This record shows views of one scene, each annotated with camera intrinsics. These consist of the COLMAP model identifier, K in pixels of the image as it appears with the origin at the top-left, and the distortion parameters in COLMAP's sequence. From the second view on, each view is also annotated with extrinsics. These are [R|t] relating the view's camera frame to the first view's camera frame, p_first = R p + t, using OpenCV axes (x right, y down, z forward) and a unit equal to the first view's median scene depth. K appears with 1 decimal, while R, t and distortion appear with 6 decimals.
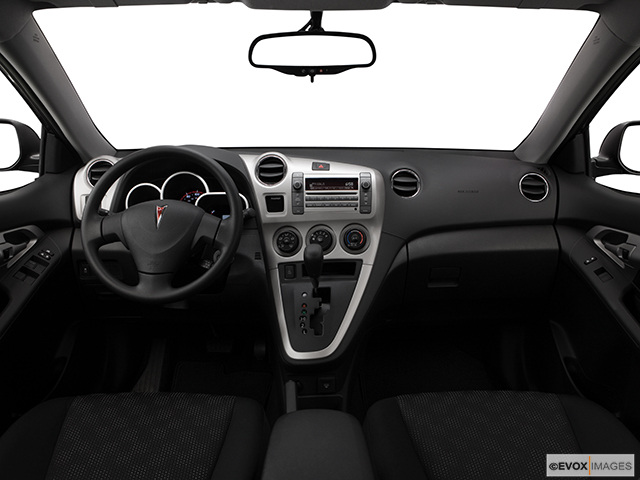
lens RADIAL K [[527.2, 0, 316.3], [0, 527.2, 236.7], [0, 0, 1]] dist [-0.084186, 0.018751]
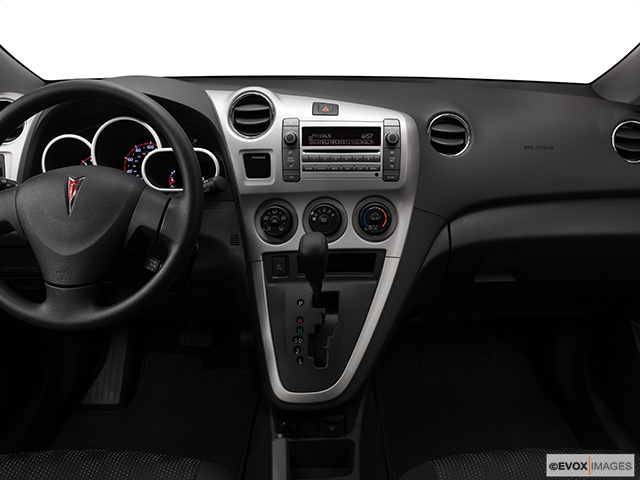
lens RADIAL K [[525.1, 0, 321.4], [0, 525.1, 242.7], [0, 0, 1]] dist [-0.105192, 0.092764]
pose [[0.999994, 0.003351, 0.000222, 0.004152], [-0.003344, 0.987316, 0.158735, -0.072102], [0.000313, -0.158734, 0.987321, 0.321535]]
